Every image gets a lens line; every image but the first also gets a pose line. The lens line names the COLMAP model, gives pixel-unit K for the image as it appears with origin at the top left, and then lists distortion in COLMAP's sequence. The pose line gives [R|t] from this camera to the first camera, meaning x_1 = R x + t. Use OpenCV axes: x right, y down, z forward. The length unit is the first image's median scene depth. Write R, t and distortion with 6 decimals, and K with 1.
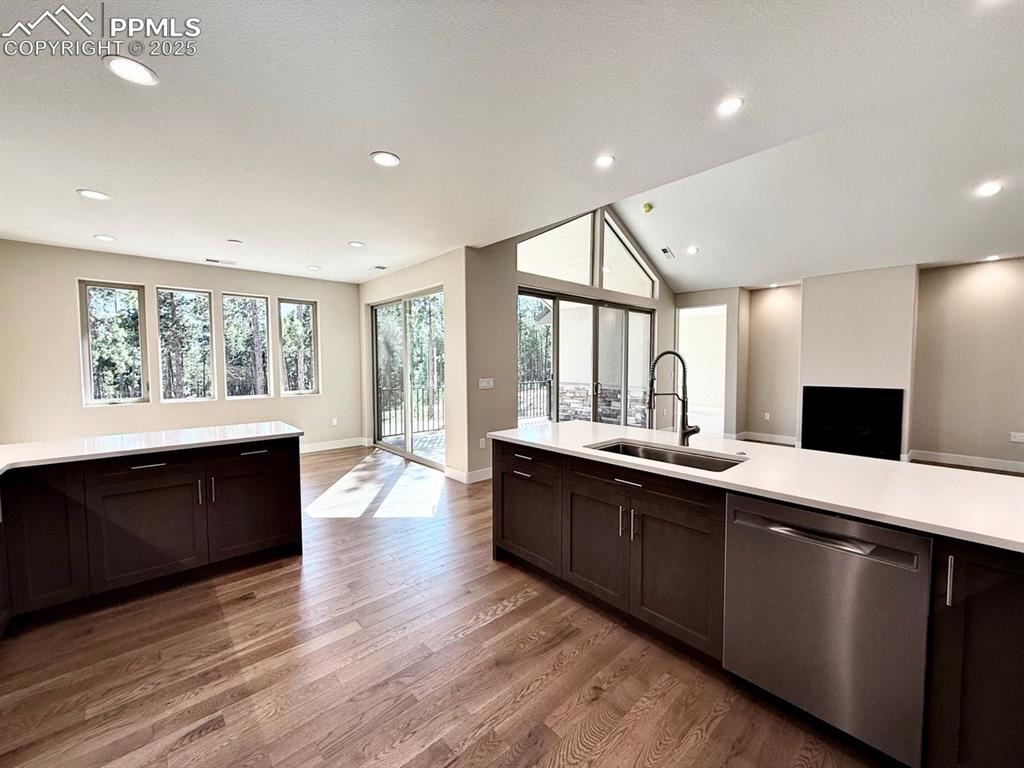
lens RADIAL K [[409.9, 0, 509.7], [0, 409.9, 382.6], [0, 0, 1]] dist [-0.000002, 0.000476]
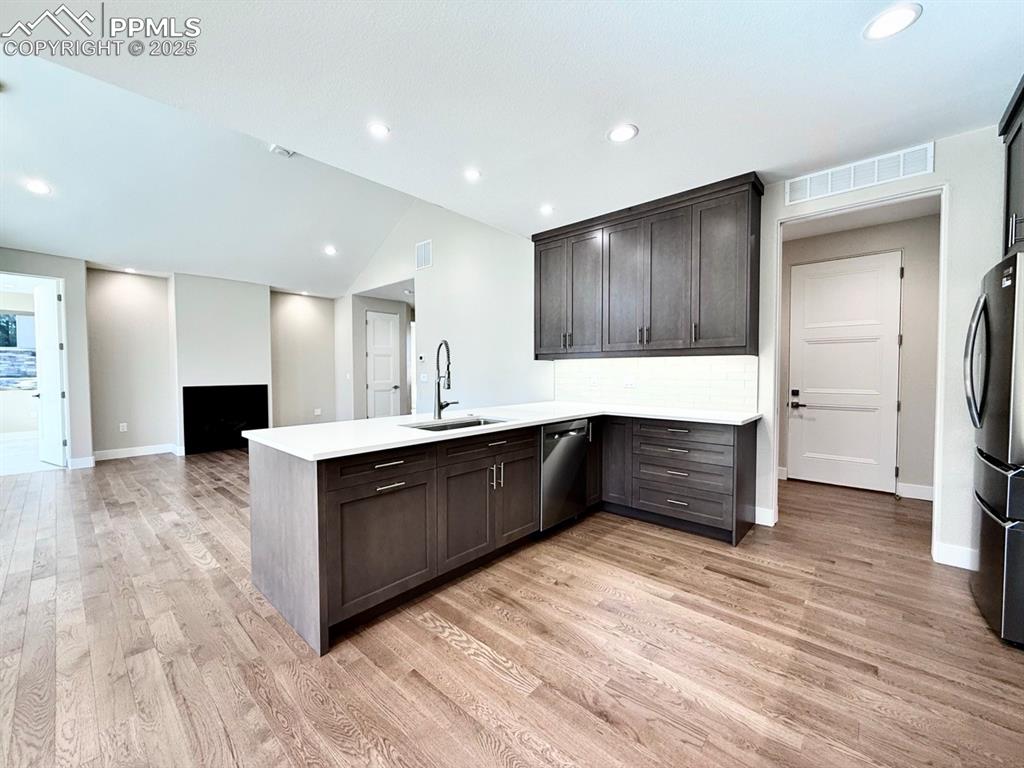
lens RADIAL K [[409.9, 0, 509.7], [0, 409.9, 382.6], [0, 0, 1]] dist [-0.000002, 0.000476]
pose [[-0.102151, -0.028755, 0.994353, -0.686110], [0.051599, 0.998083, 0.034164, 0.011523], [-0.993430, 0.054797, -0.100471, 0.771401]]
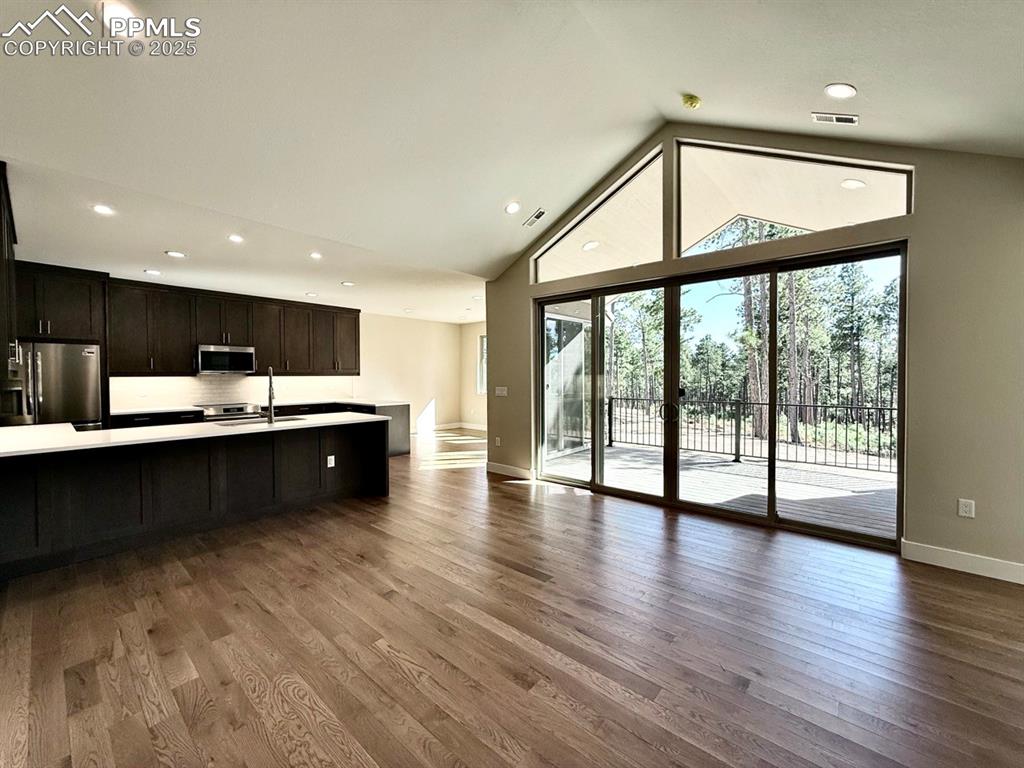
lens RADIAL K [[409.9, 0, 509.7], [0, 409.9, 382.6], [0, 0, 1]] dist [-0.000002, 0.000476]
pose [[0.119598, 0.021059, -0.992599, 1.875274], [-0.044911, 0.998866, 0.015780, -0.071371], [0.991806, 0.042692, 0.120408, 1.501064]]
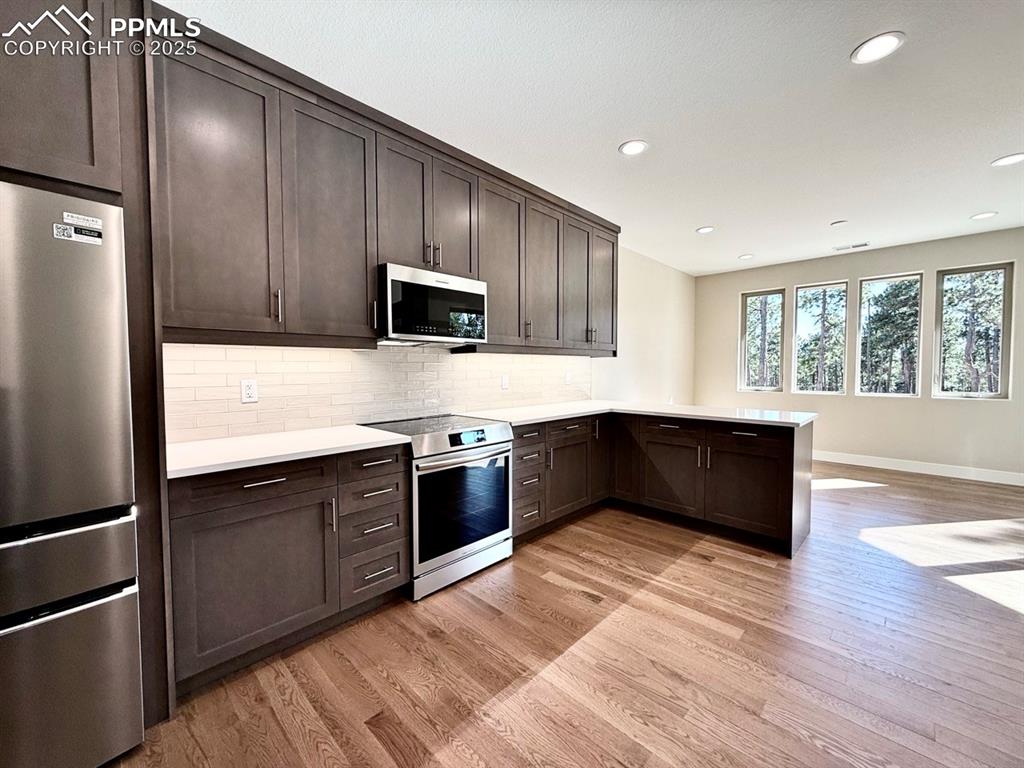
lens RADIAL K [[409.9, 0, 509.7], [0, 409.9, 382.6], [0, 0, 1]] dist [-0.000002, 0.000476]
pose [[0.063242, 0.040280, -0.997185, 0.352323], [-0.047183, 0.998189, 0.037328, 0.029700], [0.996882, 0.044690, 0.065028, 0.322001]]
